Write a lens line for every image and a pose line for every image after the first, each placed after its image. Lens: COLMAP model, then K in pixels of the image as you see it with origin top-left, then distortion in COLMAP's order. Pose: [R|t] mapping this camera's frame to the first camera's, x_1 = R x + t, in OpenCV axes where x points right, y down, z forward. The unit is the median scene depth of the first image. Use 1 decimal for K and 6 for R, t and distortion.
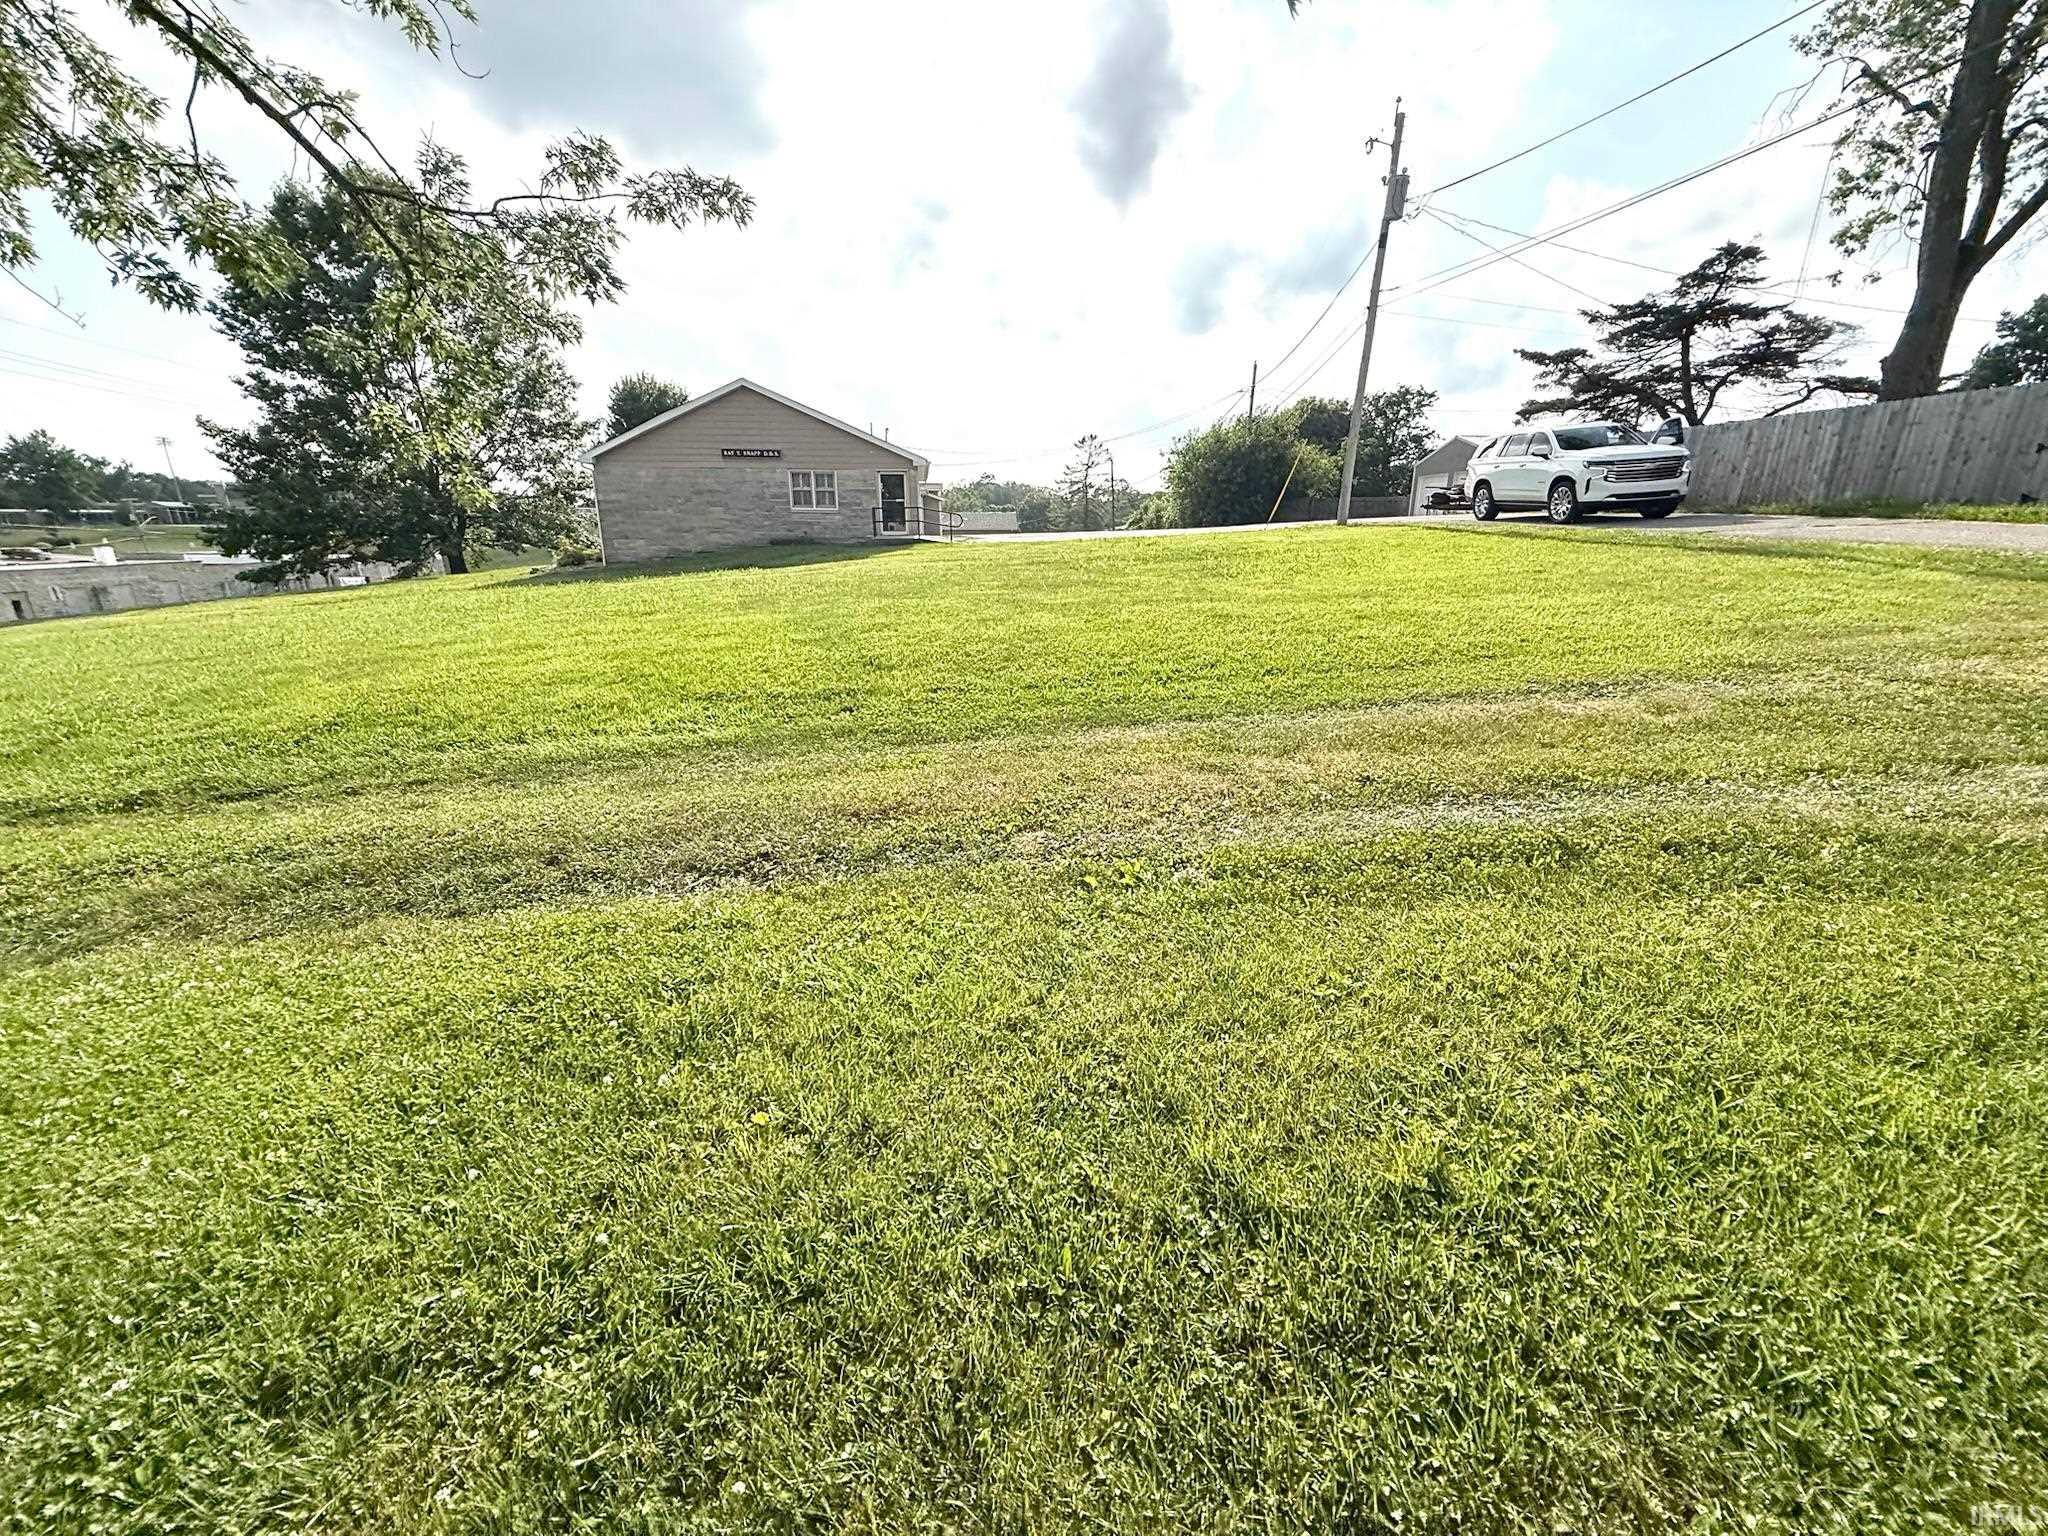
lens RADIAL K [[810.7, 0, 1021.5], [0, 810.7, 767.2], [0, 0, 1]] dist [0.000065, -0.000010]
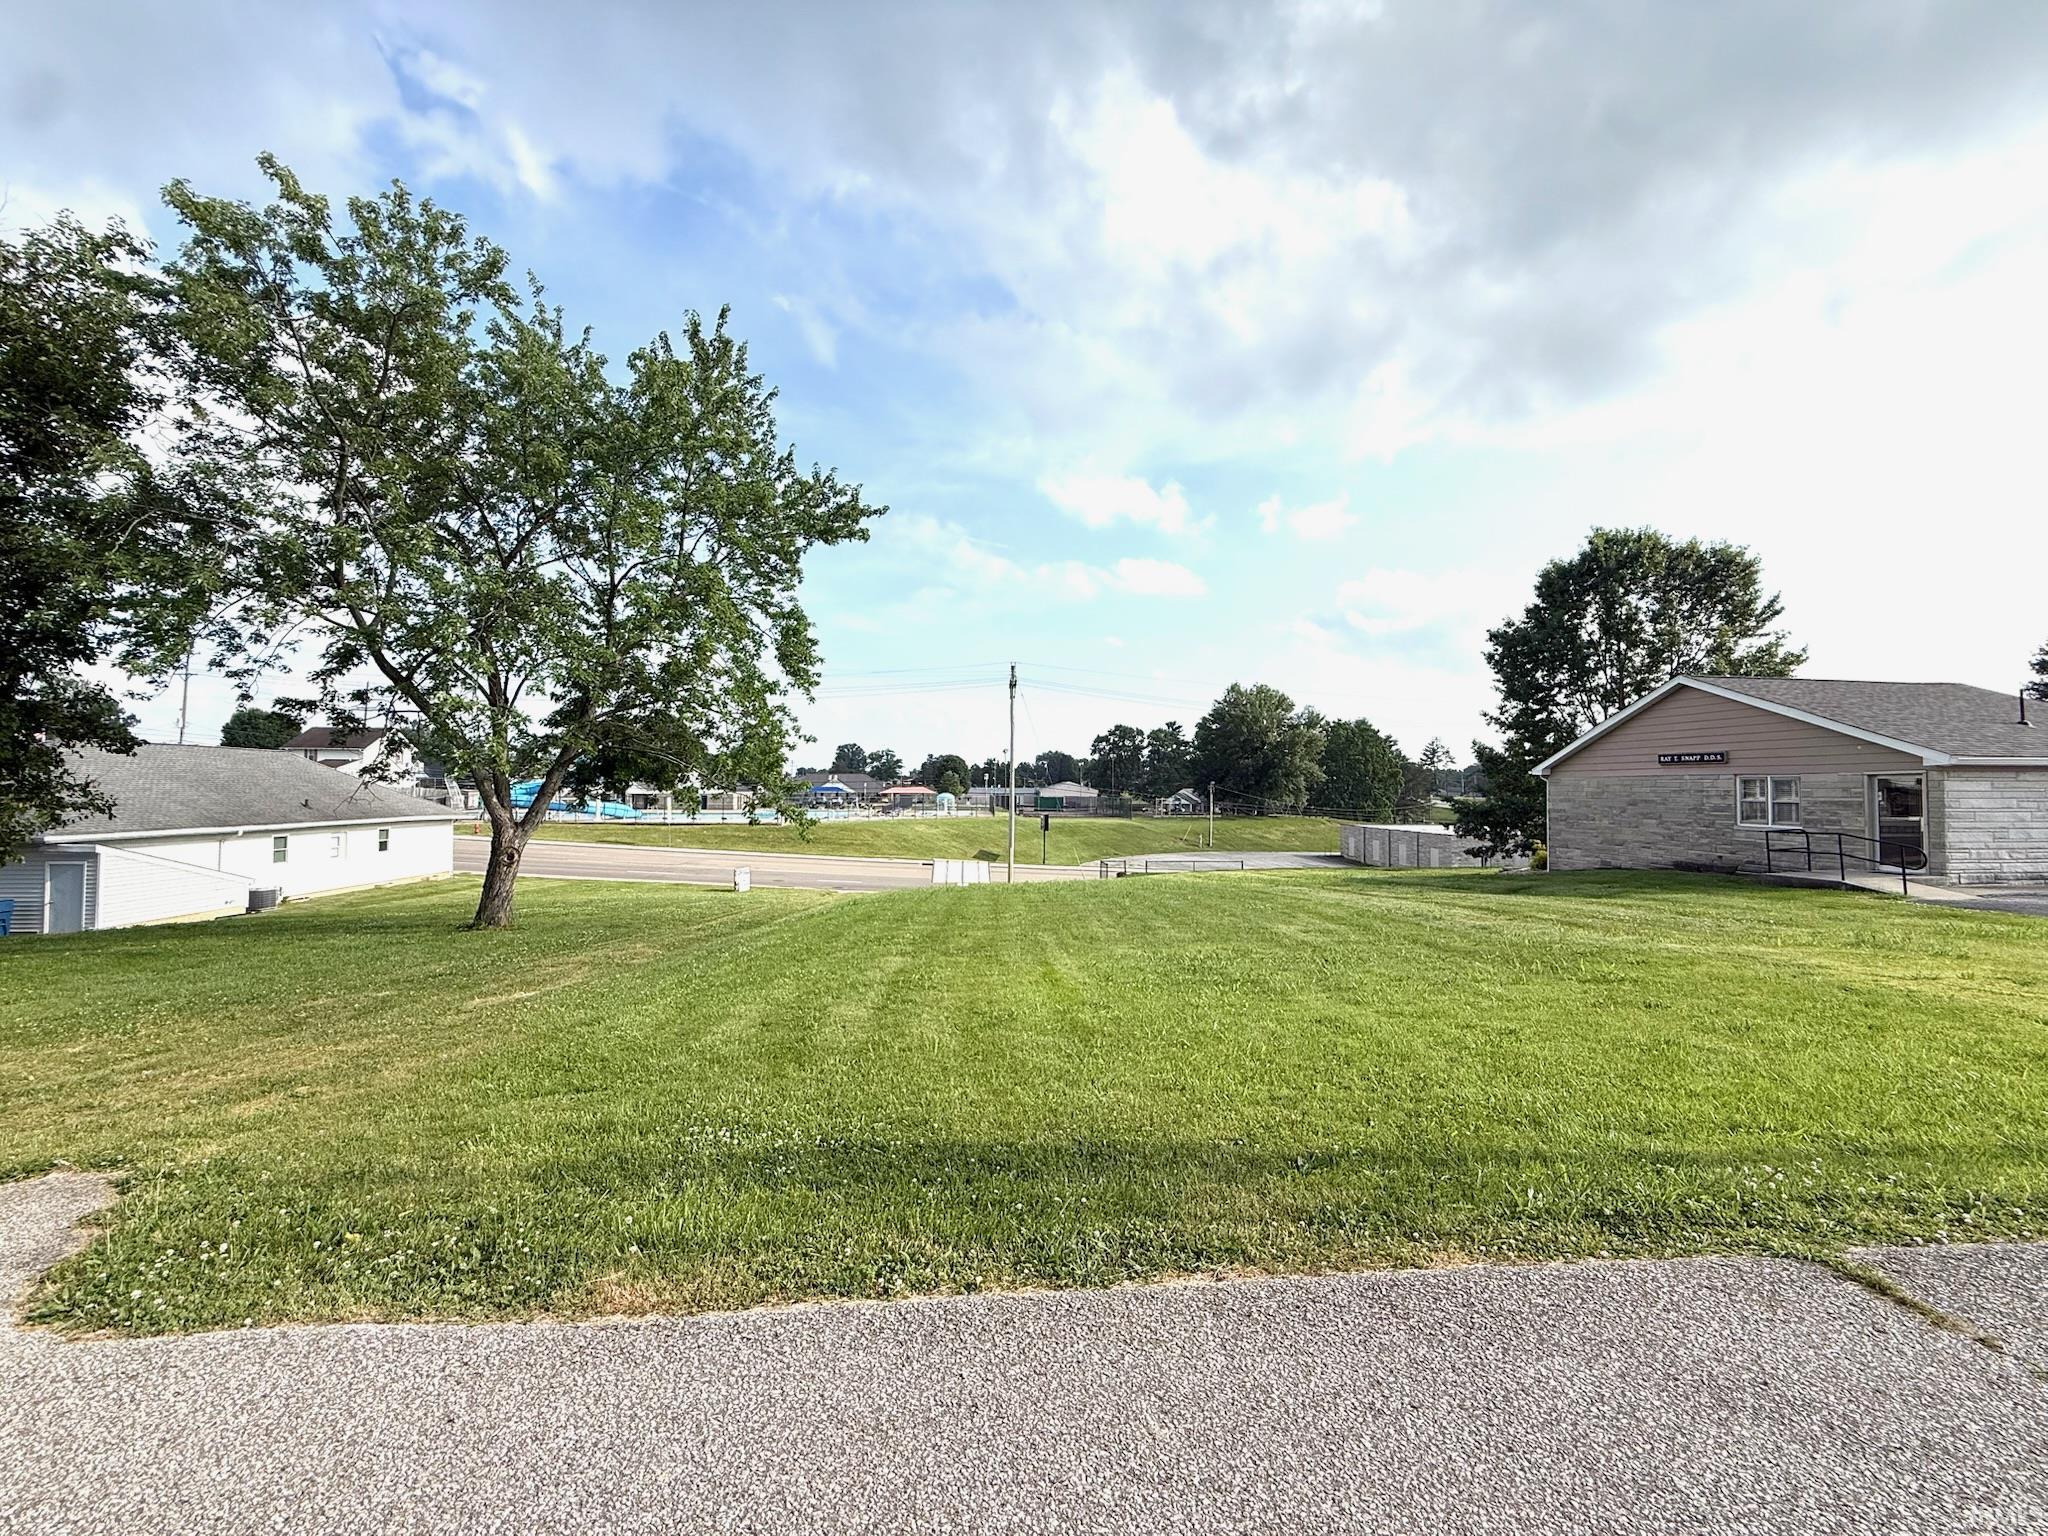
lens RADIAL K [[810.7, 0, 1021.5], [0, 810.7, 767.2], [0, 0, 1]] dist [0.000065, -0.000010]
pose [[0.012212, -0.027233, -0.999555, 0.351912], [-0.294608, 0.955159, -0.029622, -0.115919], [0.955540, 0.294838, 0.003641, 0.264782]]
